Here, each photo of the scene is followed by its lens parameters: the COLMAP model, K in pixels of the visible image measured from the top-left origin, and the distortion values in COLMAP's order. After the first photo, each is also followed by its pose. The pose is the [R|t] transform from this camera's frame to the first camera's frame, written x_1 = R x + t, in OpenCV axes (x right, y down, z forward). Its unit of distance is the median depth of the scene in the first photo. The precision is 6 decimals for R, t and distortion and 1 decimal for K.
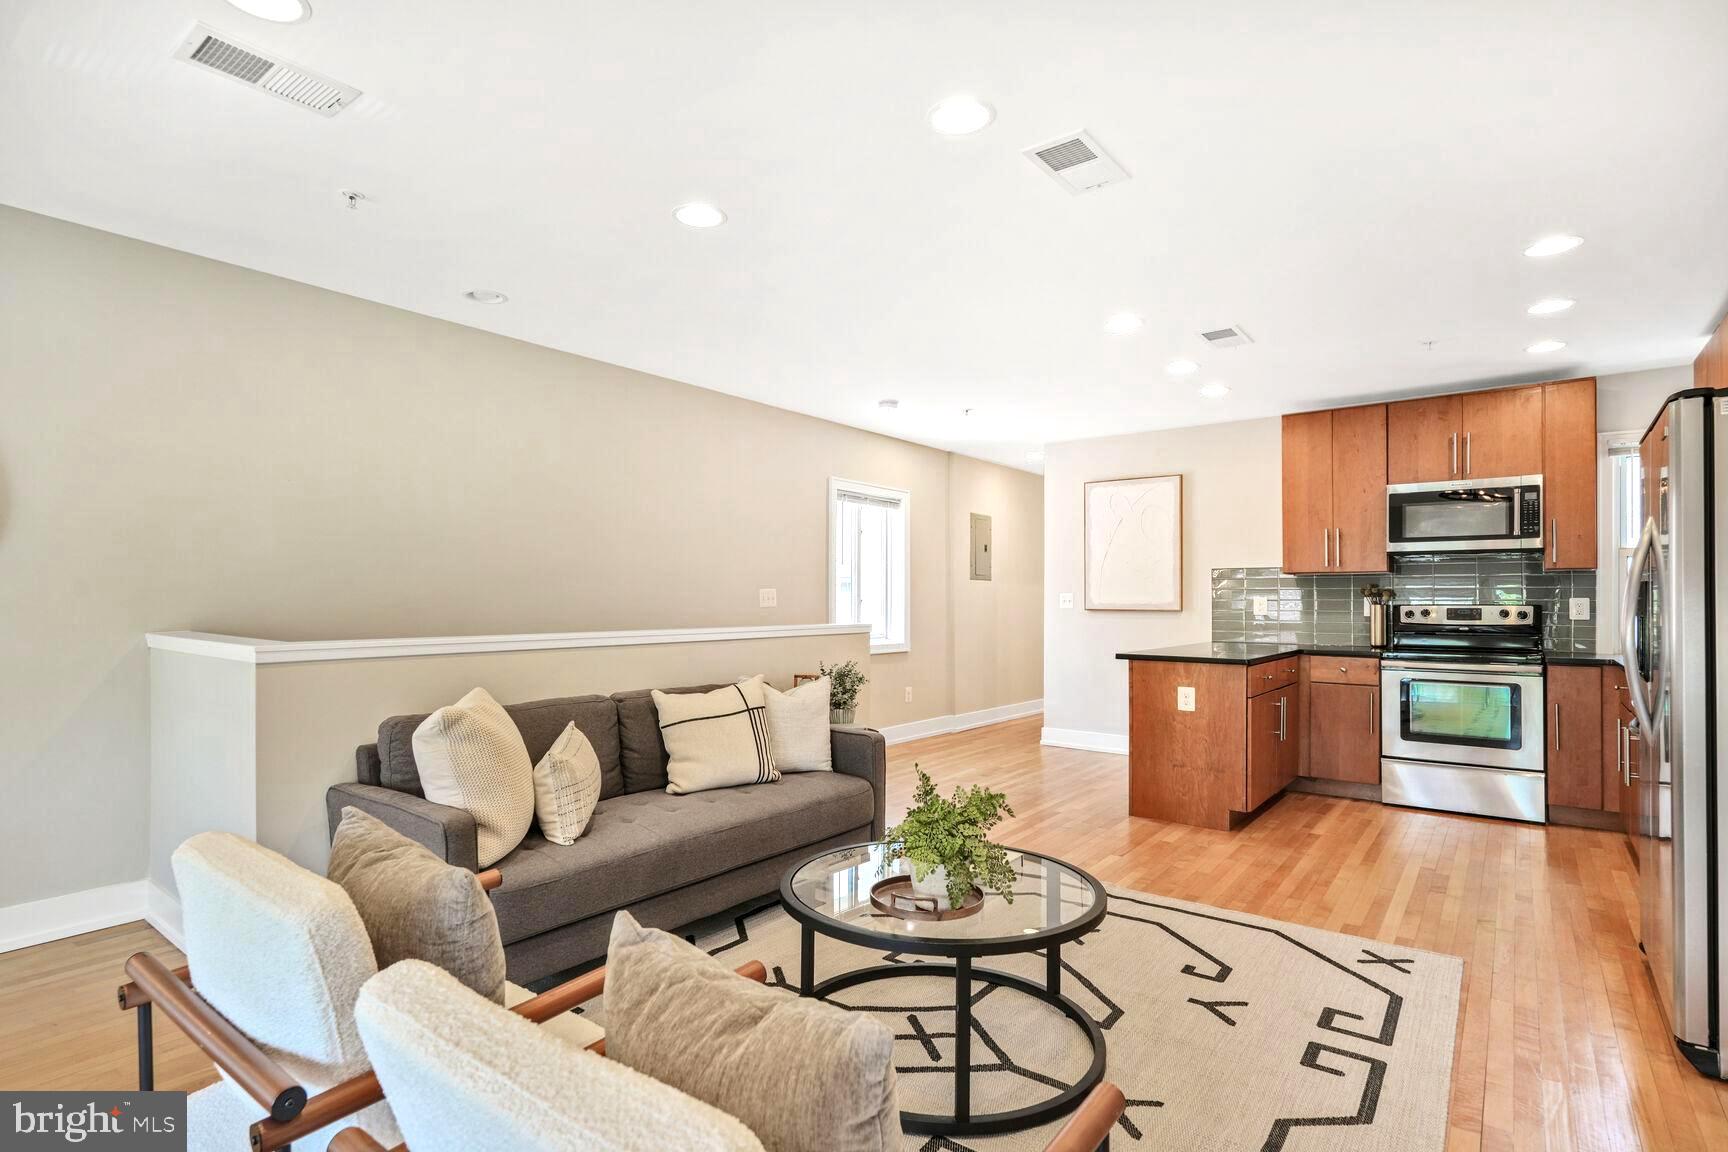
lens RADIAL K [[850.0, 0, 879.8], [0, 850.0, 593.6], [0, 0, 1]] dist [0.004689, 0.001757]
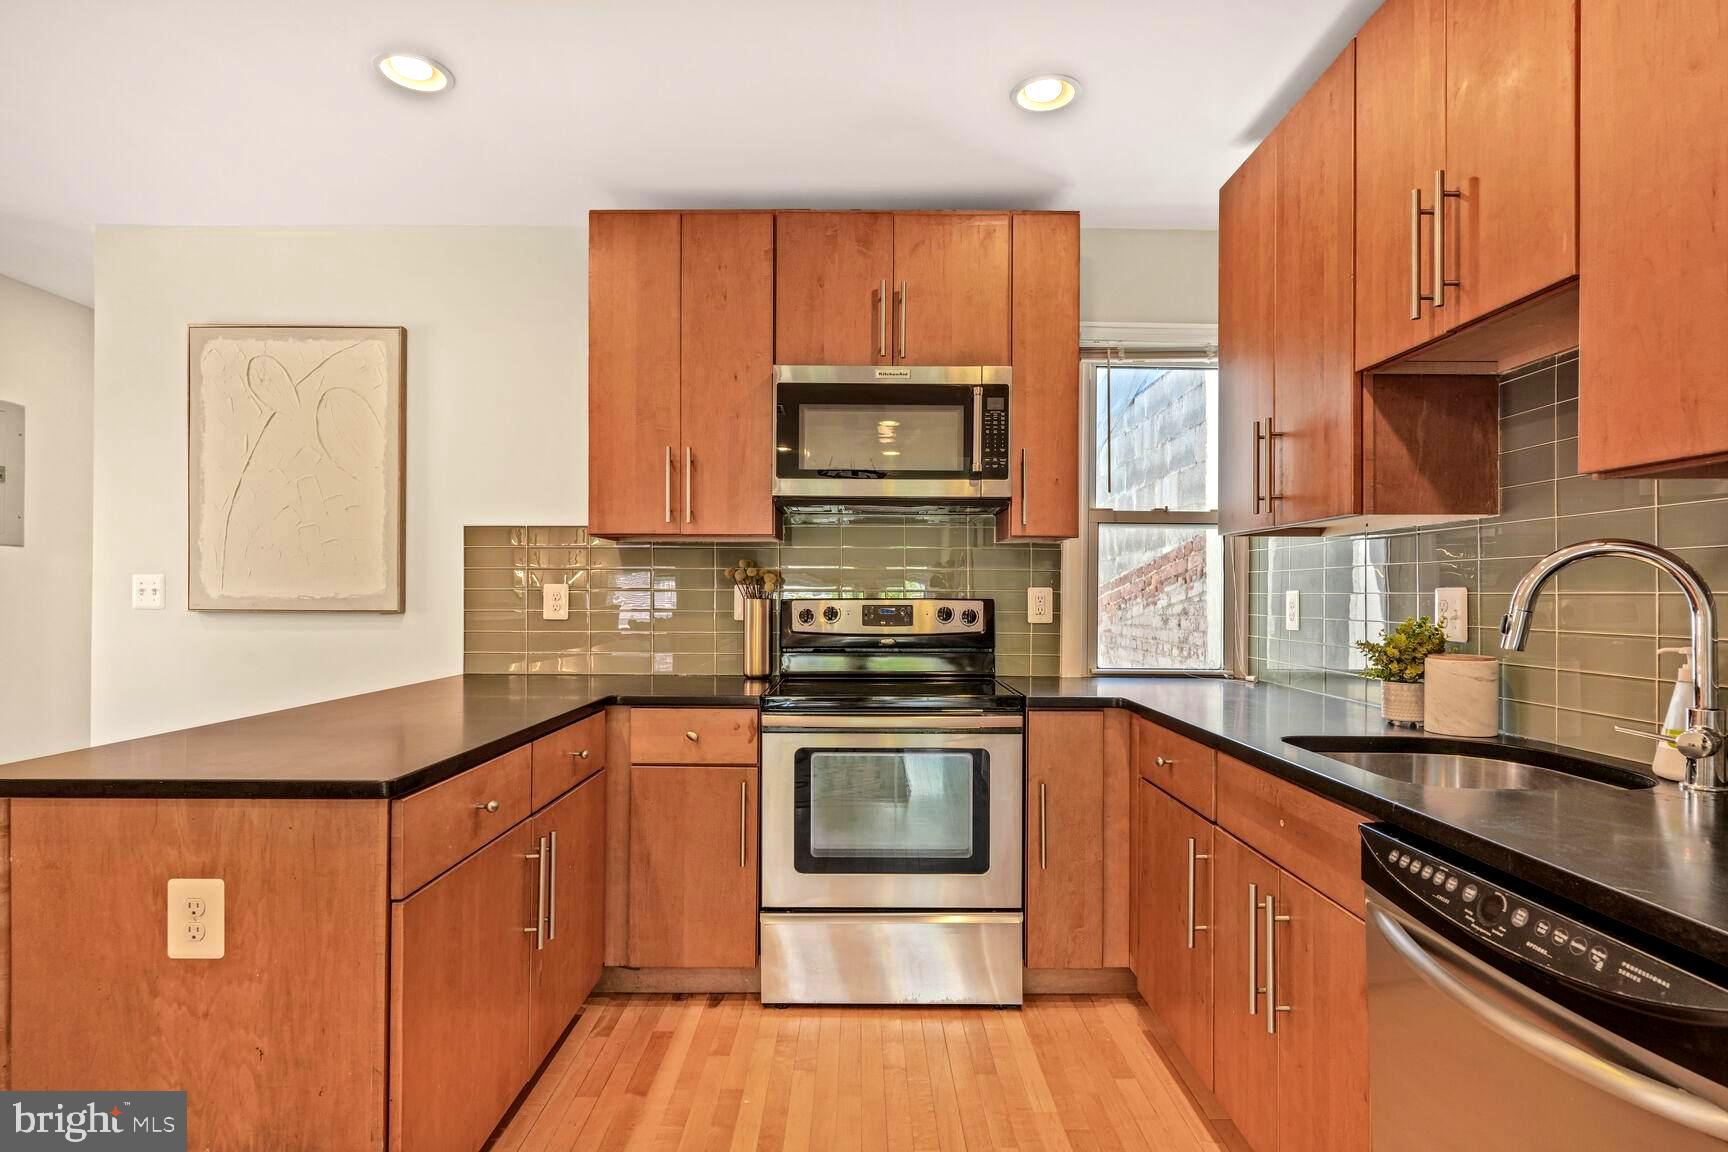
lens RADIAL K [[943.2, 0, 867.4], [0, 943.2, 585.0], [0, 0, 1]] dist [0.009742, 0.000690]
pose [[0.798016, 0.006889, 0.602597, 0.305208], [-0.007110, 0.999973, -0.002016, 0.005398], [-0.602595, -0.002676, 0.798043, 0.522852]]
